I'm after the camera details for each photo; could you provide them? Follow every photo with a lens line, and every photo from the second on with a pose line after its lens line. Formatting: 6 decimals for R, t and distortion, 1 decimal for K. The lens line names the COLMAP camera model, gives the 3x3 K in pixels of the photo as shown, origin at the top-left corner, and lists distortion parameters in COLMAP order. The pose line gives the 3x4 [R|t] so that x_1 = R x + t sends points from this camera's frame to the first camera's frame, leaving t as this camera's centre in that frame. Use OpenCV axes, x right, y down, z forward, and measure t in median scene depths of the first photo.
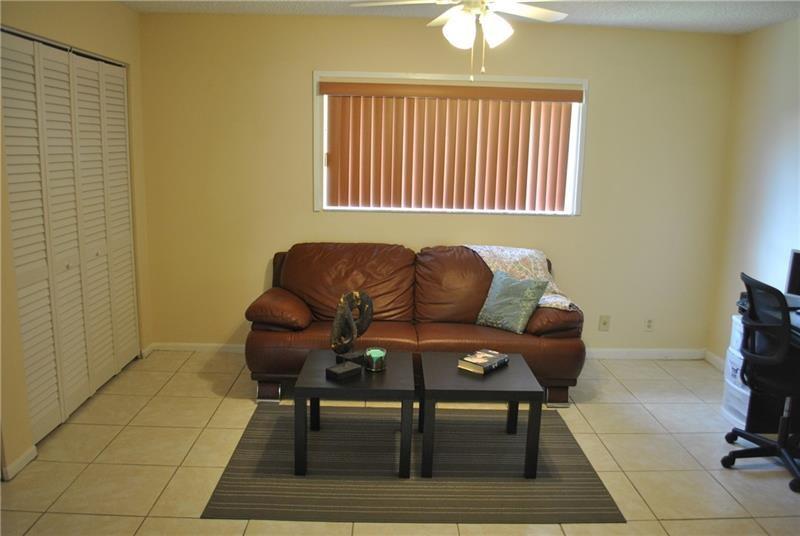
lens RADIAL K [[634.1, 0, 413.8], [0, 634.1, 273.7], [0, 0, 1]] dist [-0.085068, 0.013915]
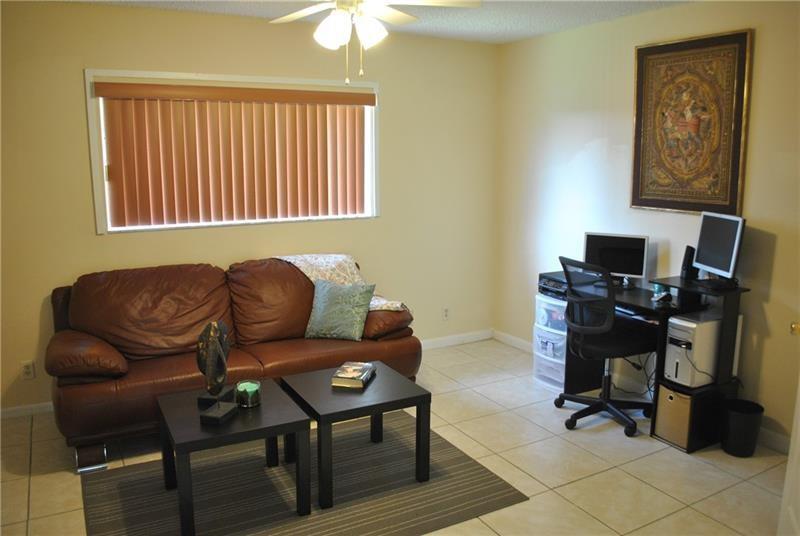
lens RADIAL K [[634.1, 0, 399.8], [0, 634.1, 273.3], [0, 0, 1]] dist [-0.085068, 0.013915]
pose [[0.884803, -0.109227, 0.452983, -0.204627], [0.110670, 0.993581, 0.023410, -0.024699], [-0.452632, 0.029418, 0.891212, 0.085914]]
